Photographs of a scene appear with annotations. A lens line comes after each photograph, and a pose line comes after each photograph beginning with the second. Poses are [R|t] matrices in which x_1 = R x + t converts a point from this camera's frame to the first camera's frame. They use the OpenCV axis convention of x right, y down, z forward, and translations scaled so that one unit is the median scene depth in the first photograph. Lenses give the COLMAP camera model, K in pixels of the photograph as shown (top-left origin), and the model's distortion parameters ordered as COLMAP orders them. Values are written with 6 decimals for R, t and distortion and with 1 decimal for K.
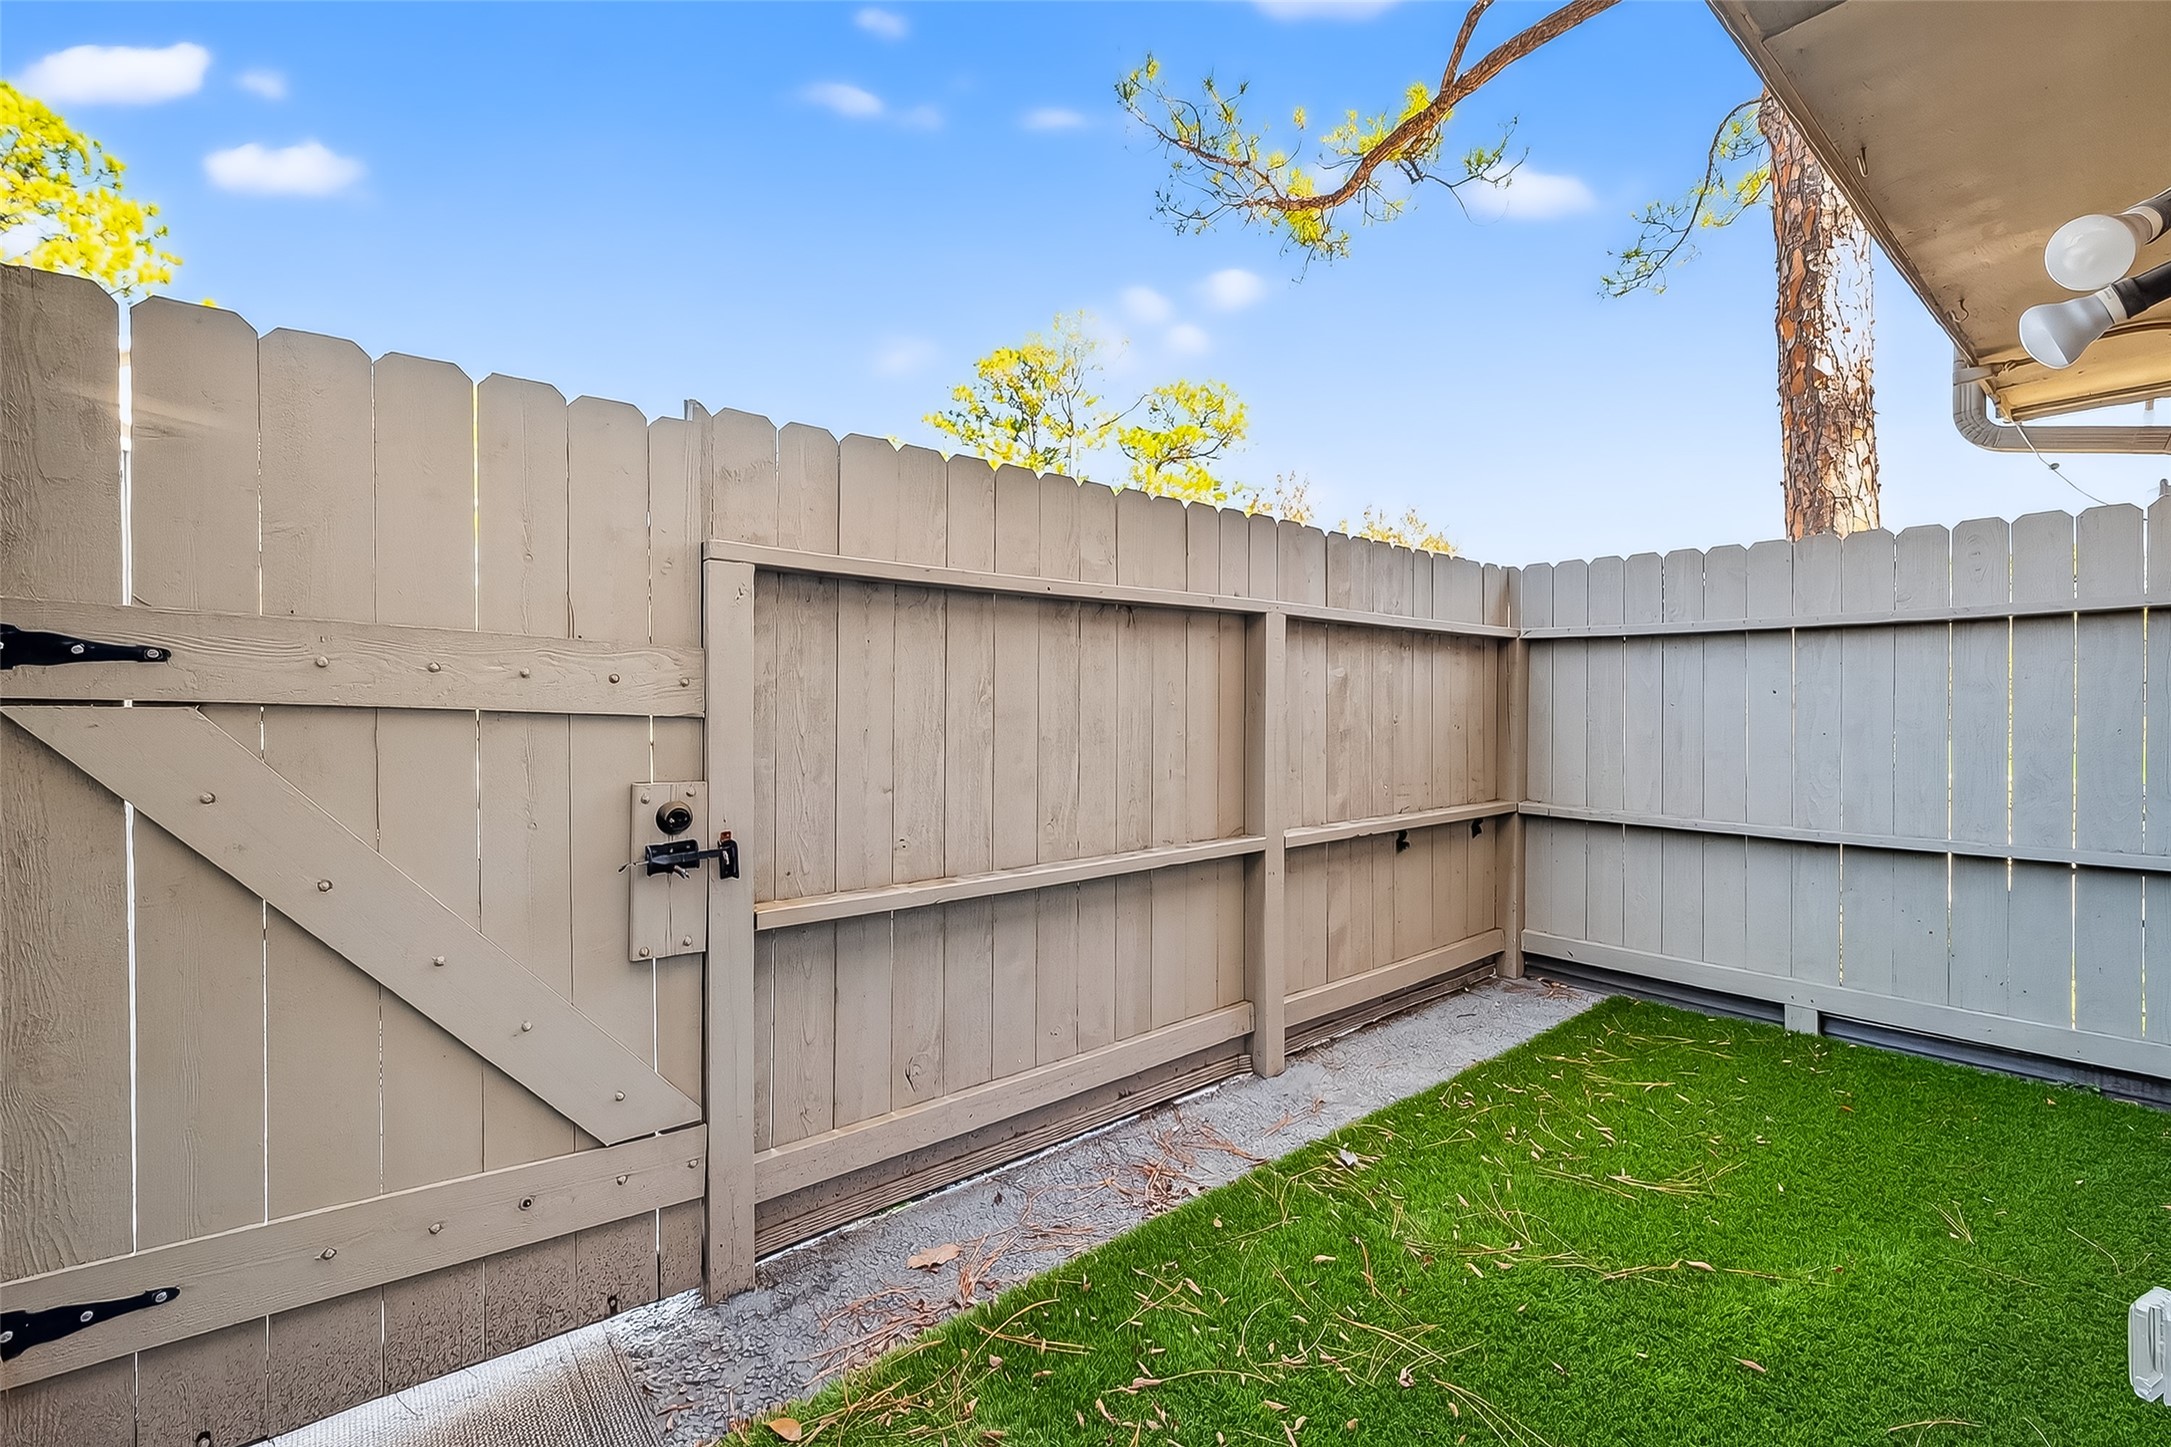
lens RADIAL K [[881.6, 0, 1068.4], [0, 881.6, 710.9], [0, 0, 1]] dist [0.001843, 0.000131]
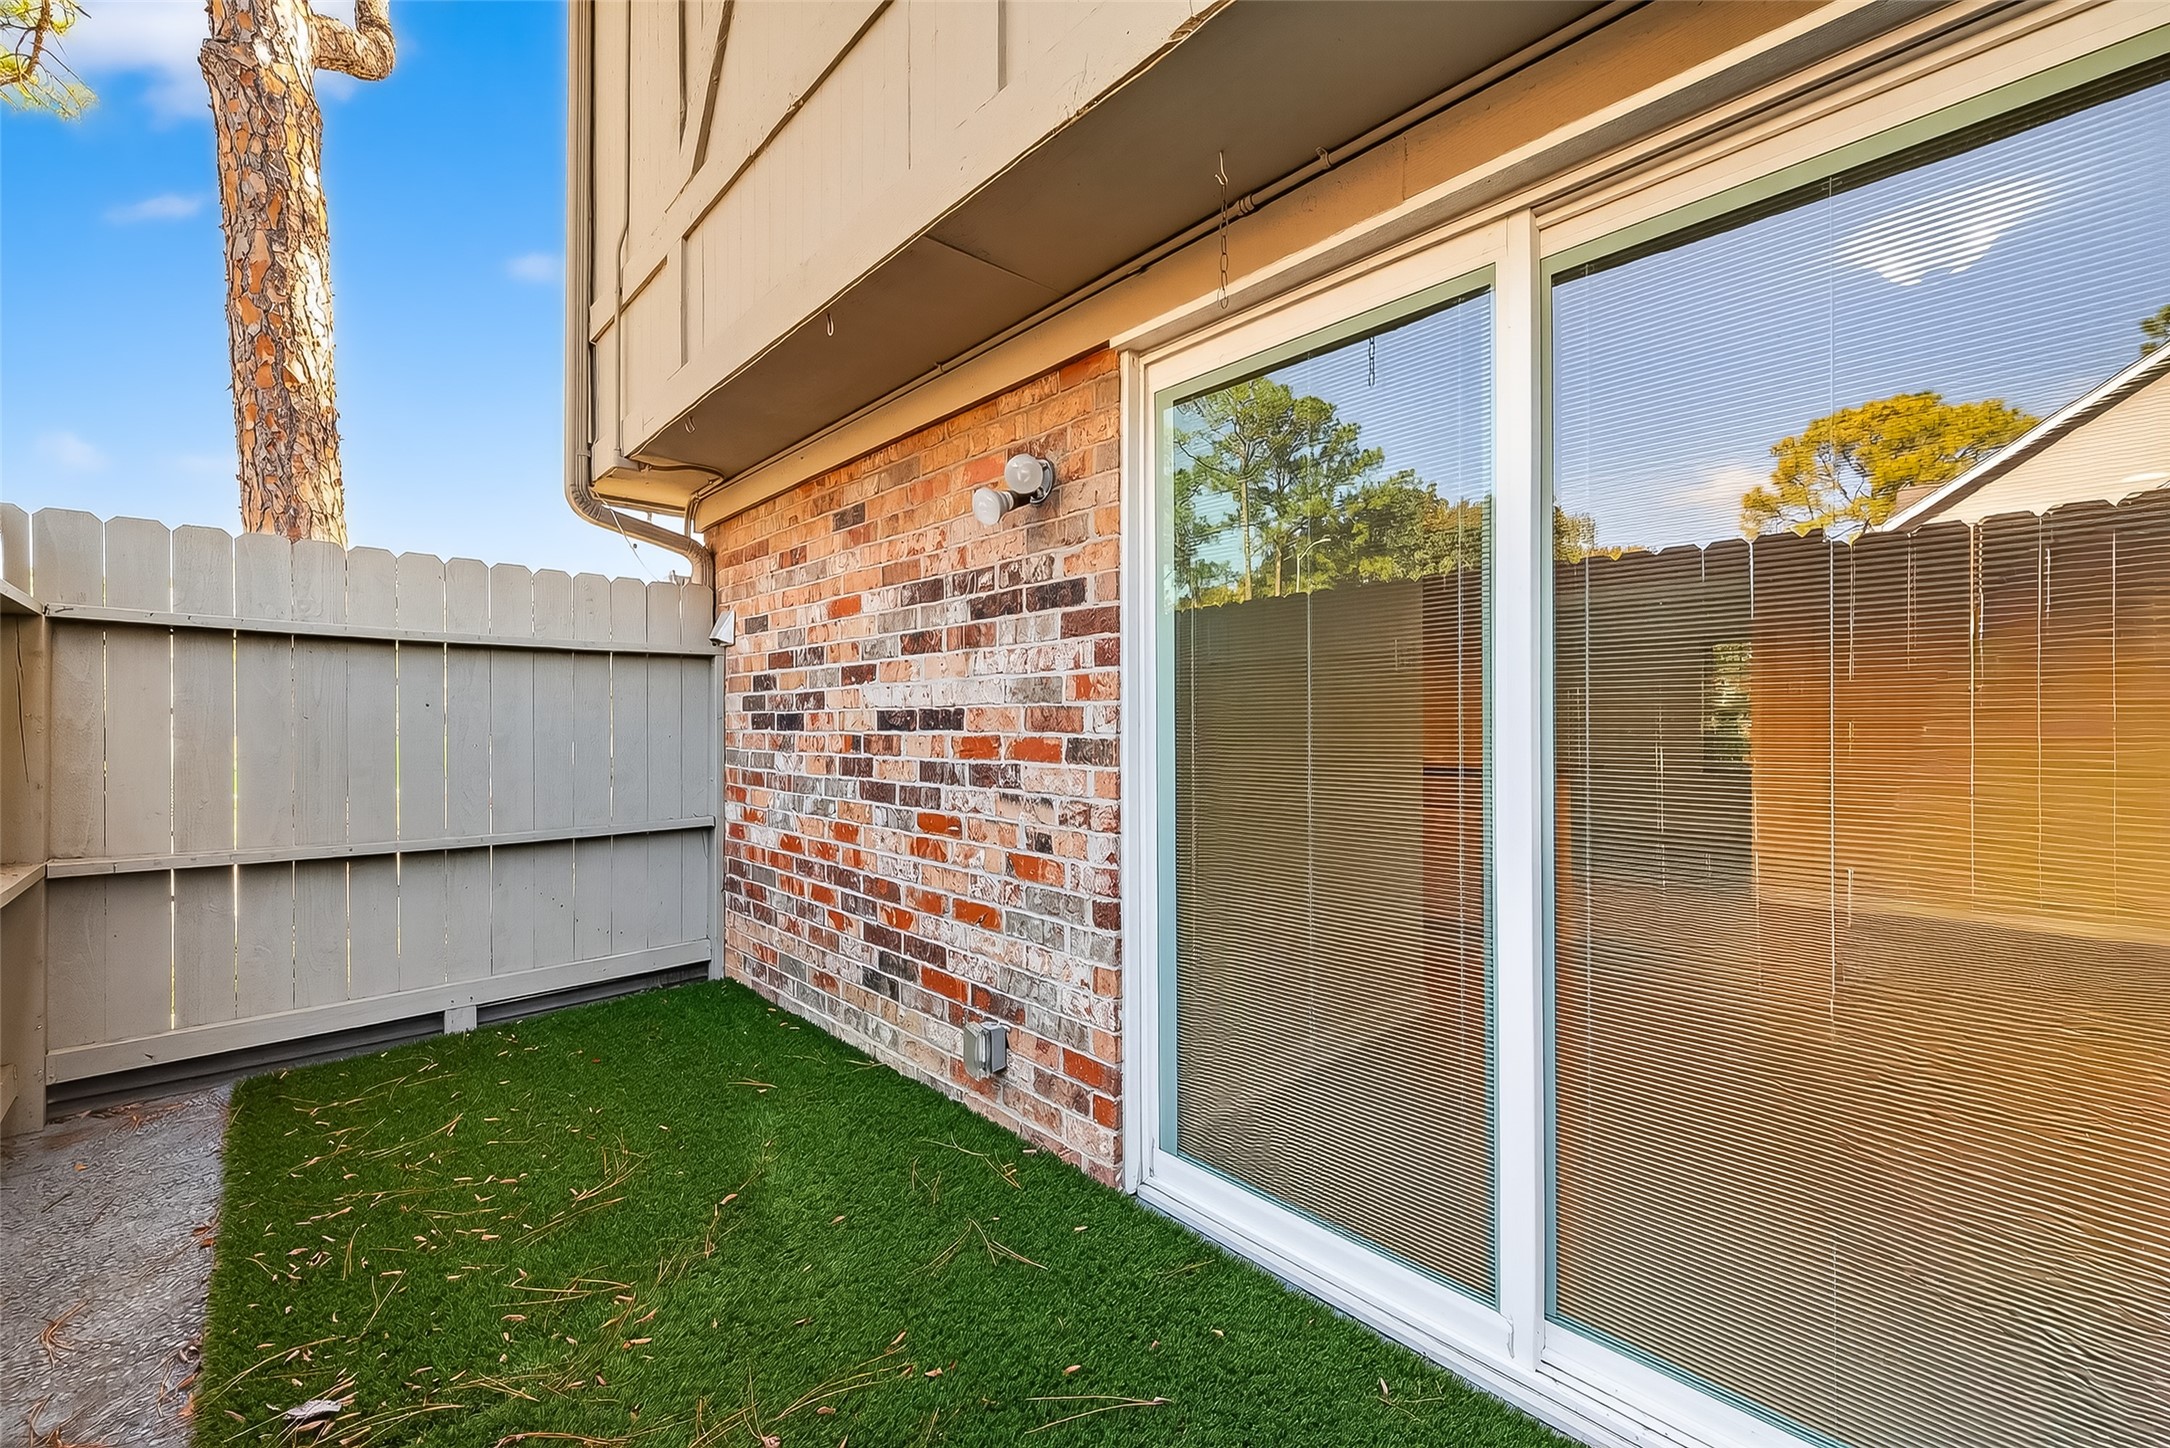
lens RADIAL K [[881.1, 0, 1069.2], [0, 881.1, 729.7], [0, 0, 1]] dist [0.001843, 0.000131]
pose [[-0.058691, -0.001706, 0.998275, -0.216337], [0.006250, 0.999978, 0.002077, 0.007875], [-0.998257, 0.006361, -0.058679, 0.292535]]
